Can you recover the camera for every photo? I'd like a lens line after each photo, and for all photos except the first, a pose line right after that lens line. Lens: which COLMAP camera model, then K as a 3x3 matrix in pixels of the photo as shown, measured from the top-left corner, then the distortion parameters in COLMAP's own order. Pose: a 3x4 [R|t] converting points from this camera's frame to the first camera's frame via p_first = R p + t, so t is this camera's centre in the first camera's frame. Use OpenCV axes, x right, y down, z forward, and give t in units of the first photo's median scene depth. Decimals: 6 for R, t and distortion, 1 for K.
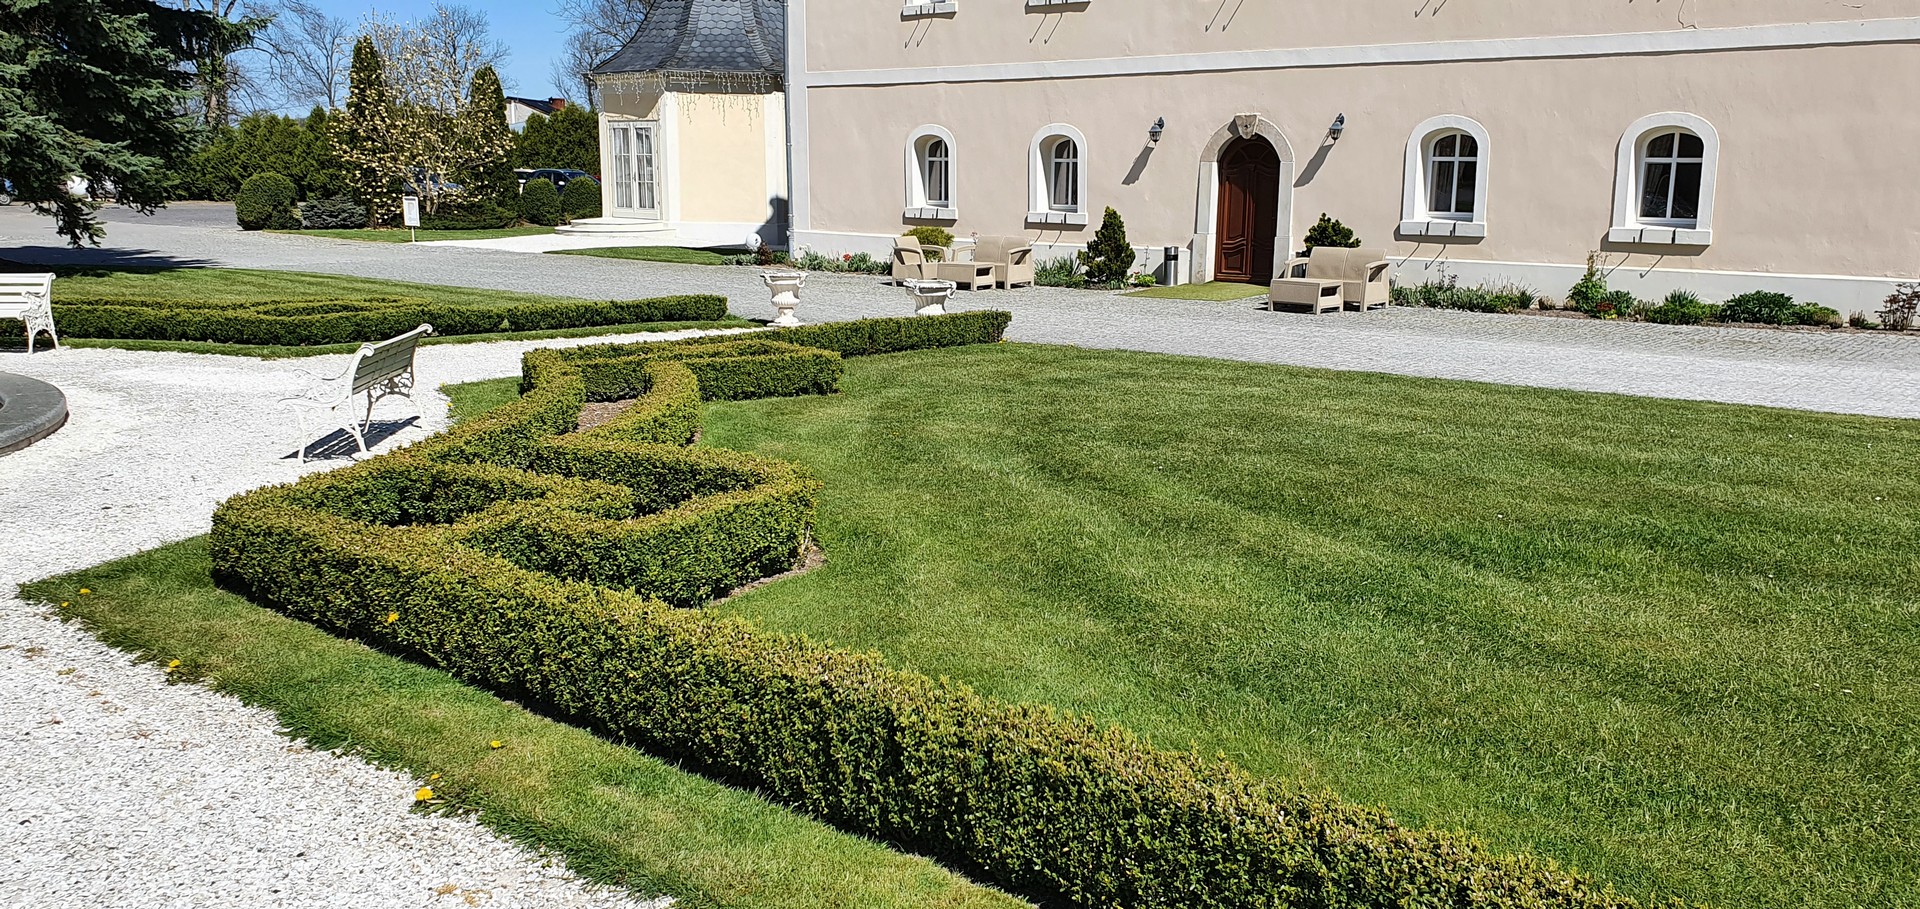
lens RADIAL K [[1529.2, 0, 960.0], [0, 1529.2, 454.5], [0, 0, 1]] dist [0.087353, -0.071110]
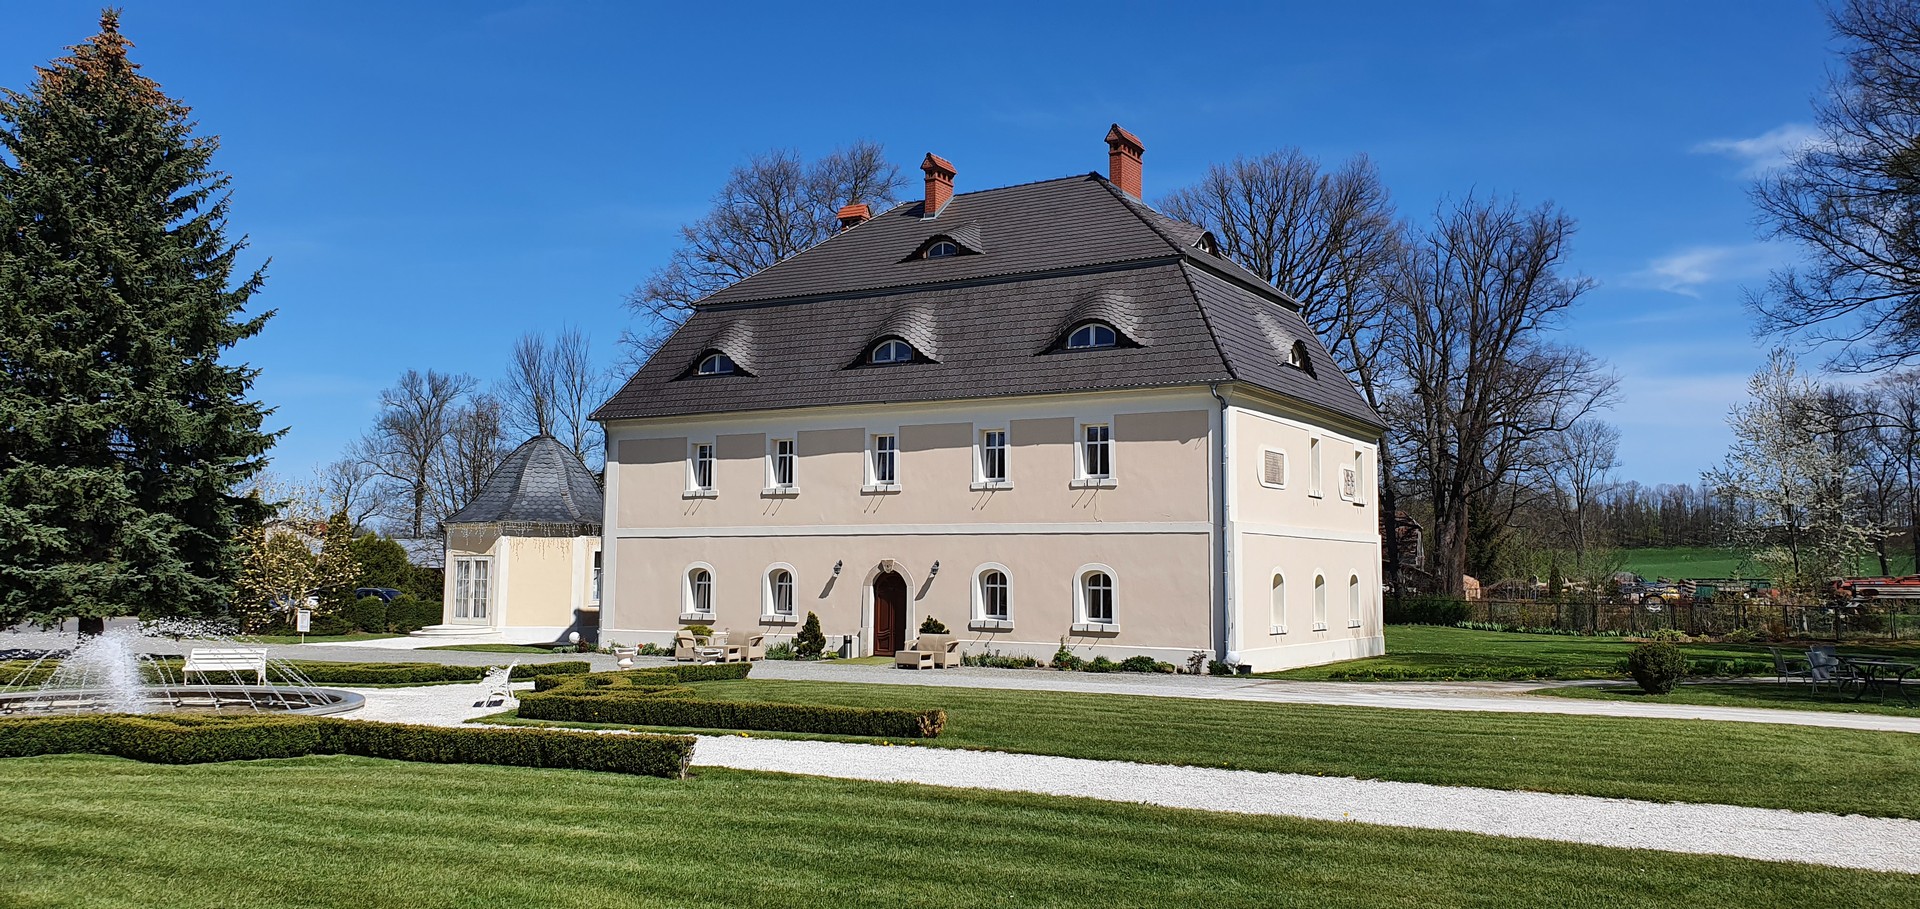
lens RADIAL K [[1529.2, 0, 960.0], [0, 1529.2, 454.5], [0, 0, 1]] dist [0.087353, -0.071110]
pose [[0.984875, 0.018367, 0.172290, -0.032806], [0.027955, 0.964493, -0.262623, 0.115581], [-0.170997, 0.263468, 0.949392, -0.654842]]
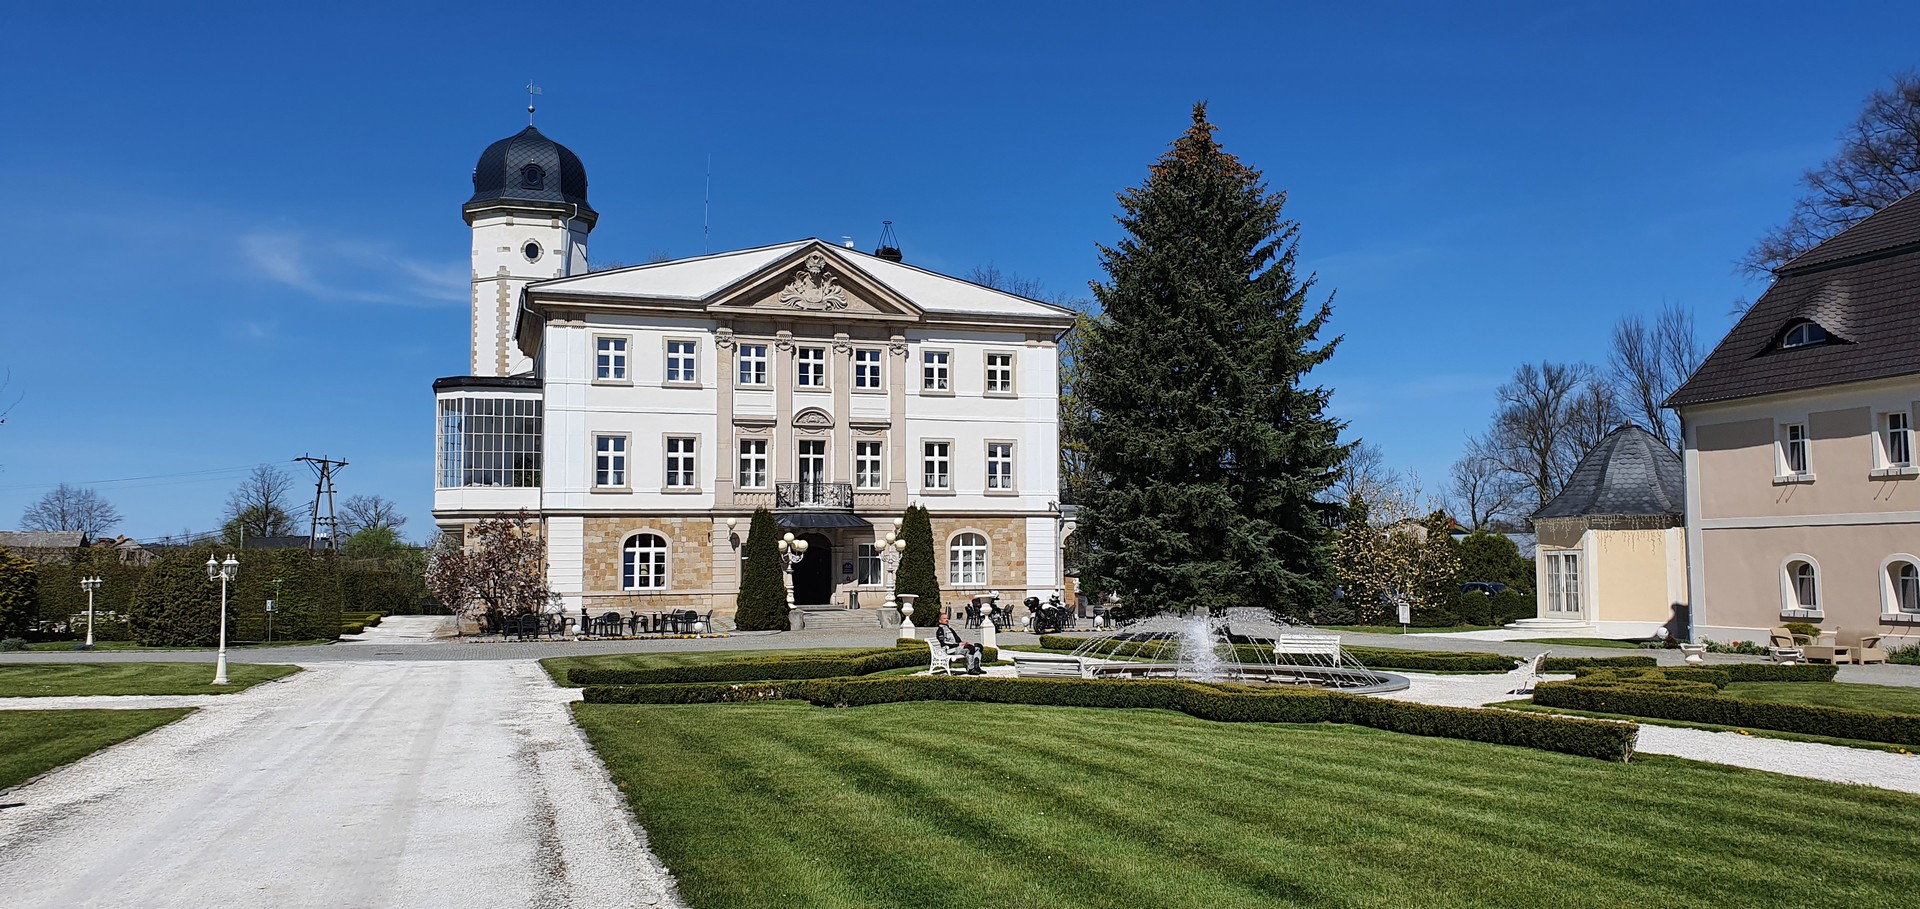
lens RADIAL K [[1561.3, 0, 960.0], [0, 1561.3, 454.5], [0, 0, 1]] dist [0.072301, 0.002819]
pose [[0.861665, -0.047327, -0.505267, 0.070202], [-0.085556, 0.967843, -0.236559, 0.132150], [0.500214, 0.247063, 0.829907, -0.743994]]
